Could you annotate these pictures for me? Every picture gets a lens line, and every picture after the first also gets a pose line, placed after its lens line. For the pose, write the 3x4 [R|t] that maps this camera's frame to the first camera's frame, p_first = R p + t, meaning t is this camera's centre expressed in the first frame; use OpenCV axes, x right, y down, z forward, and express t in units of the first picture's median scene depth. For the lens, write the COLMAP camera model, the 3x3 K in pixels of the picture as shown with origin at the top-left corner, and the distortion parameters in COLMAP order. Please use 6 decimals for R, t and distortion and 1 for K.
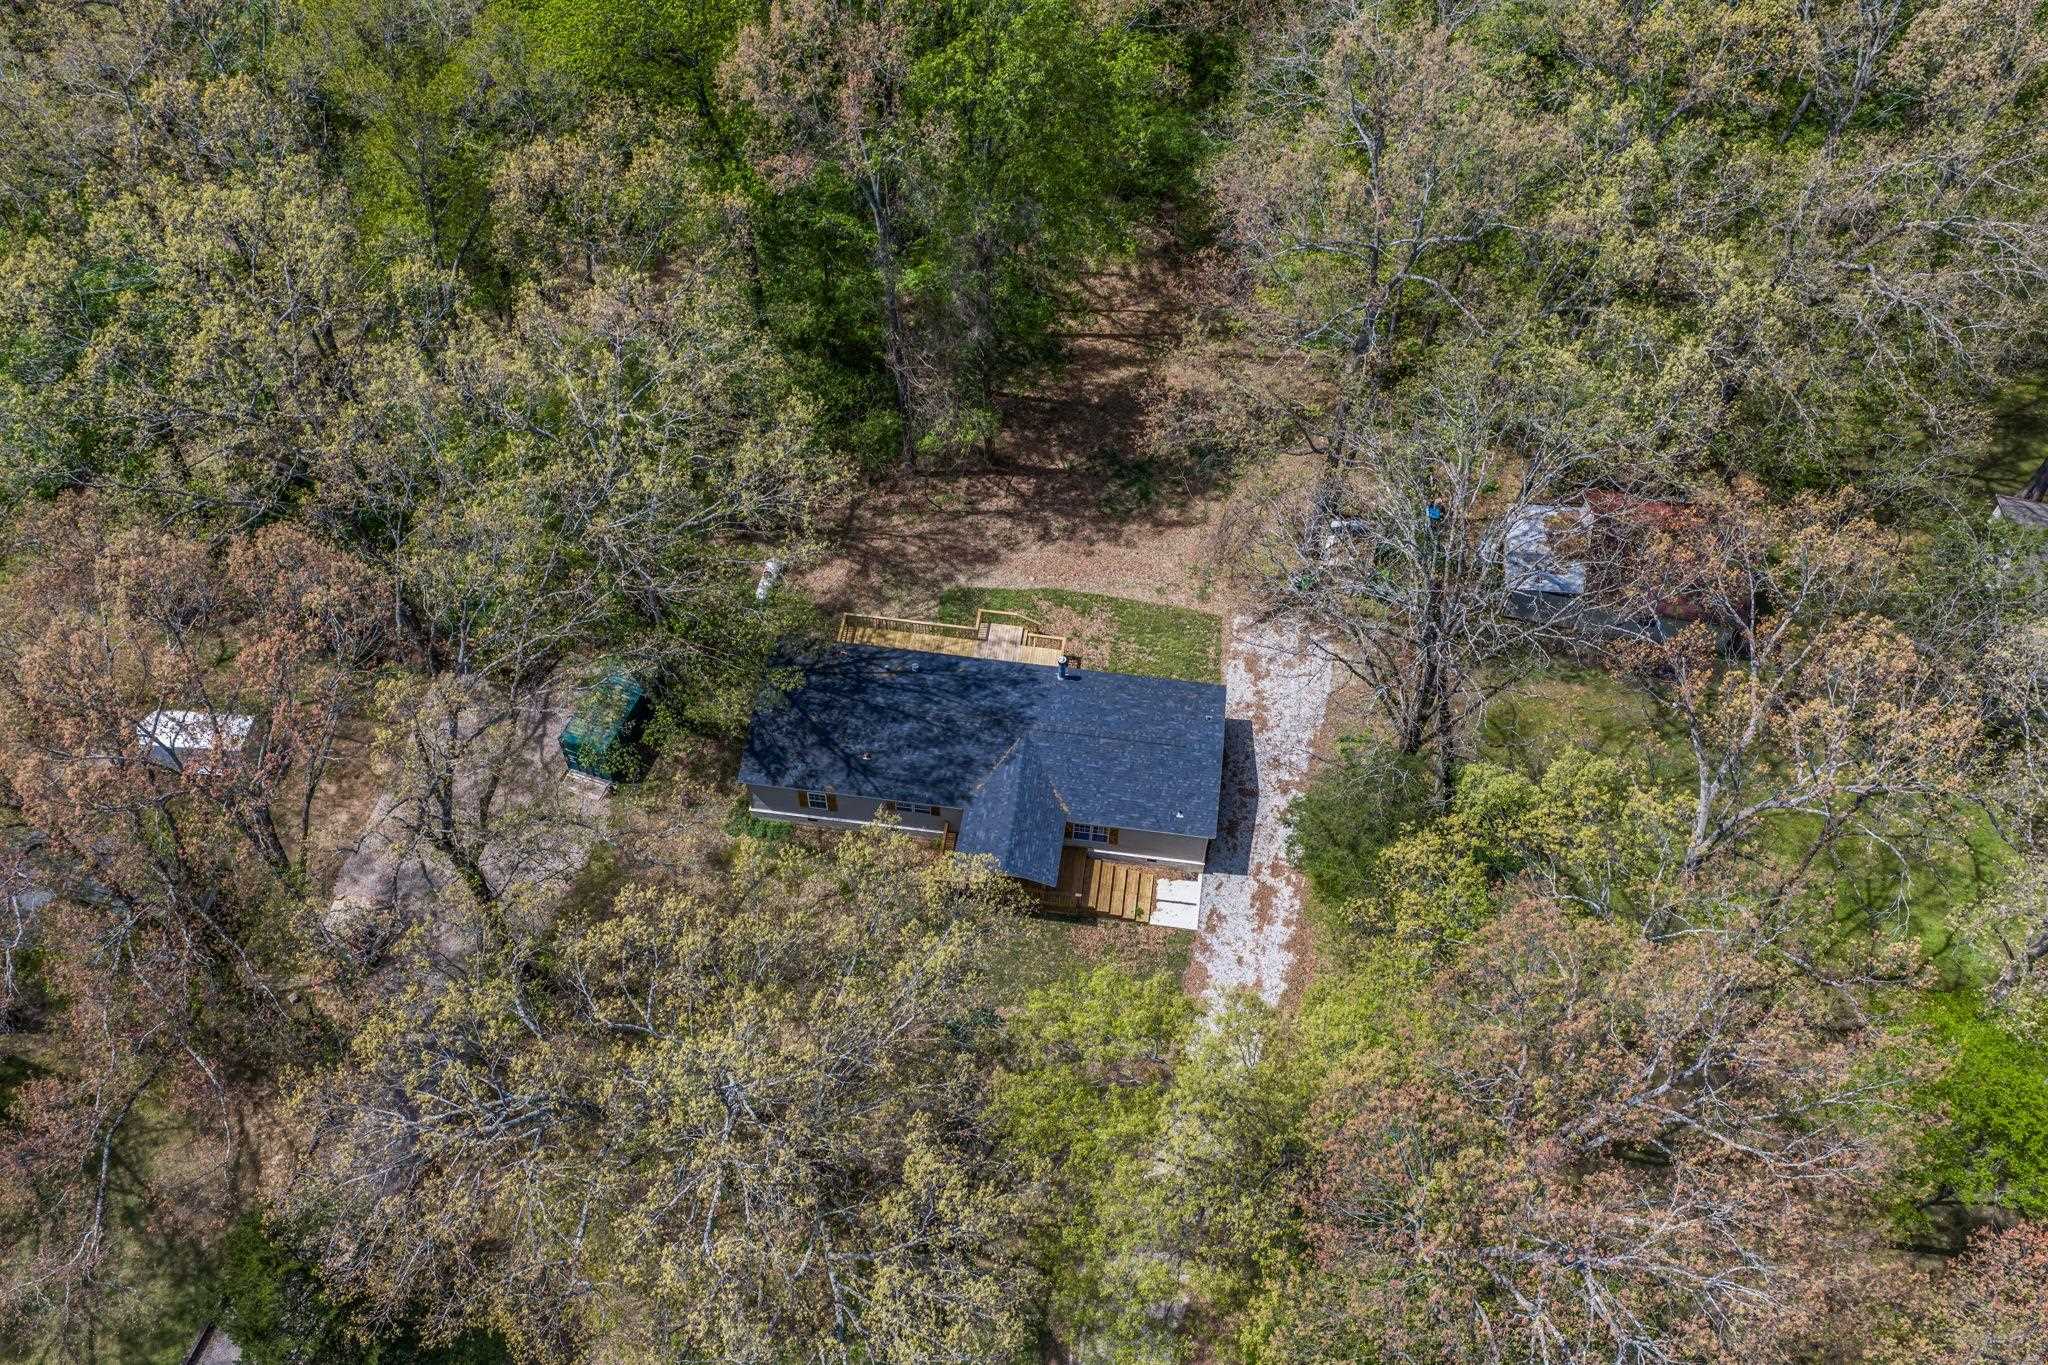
lens RADIAL K [[1579.4, 0, 1024.0], [0, 1579.4, 682.5], [0, 0, 1]] dist [0.005466, -0.097059]
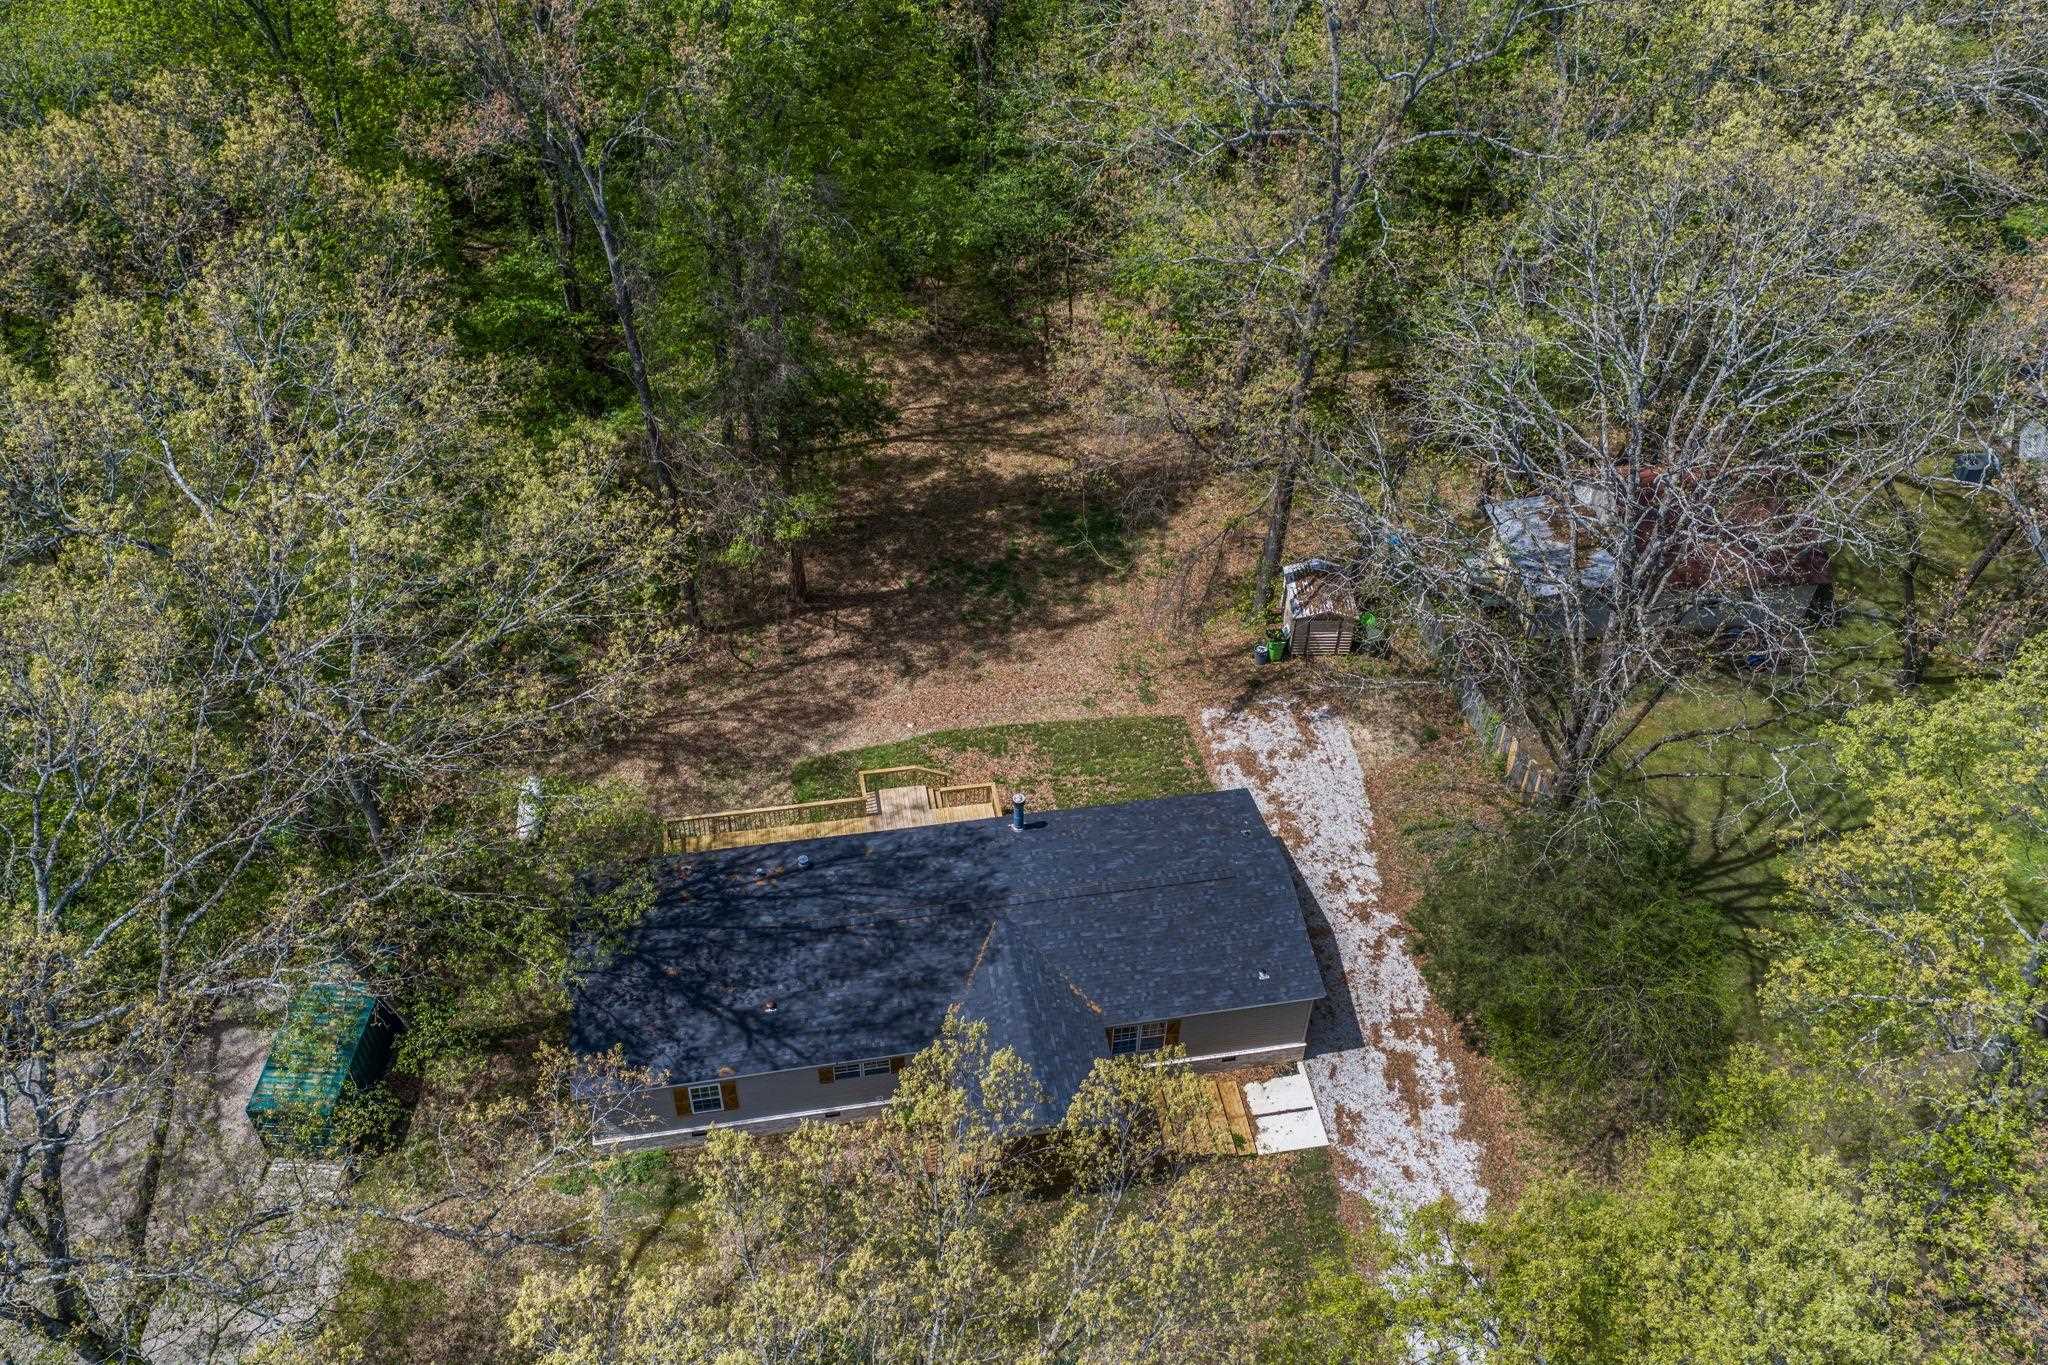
lens RADIAL K [[1579.4, 0, 1024.0], [0, 1579.4, 682.5], [0, 0, 1]] dist [0.005466, -0.097059]
pose [[0.953912, -0.195139, 0.227974, -0.110284], [0.232558, 0.960847, -0.150635, 0.036799], [-0.189654, 0.196710, 0.961944, 0.316611]]
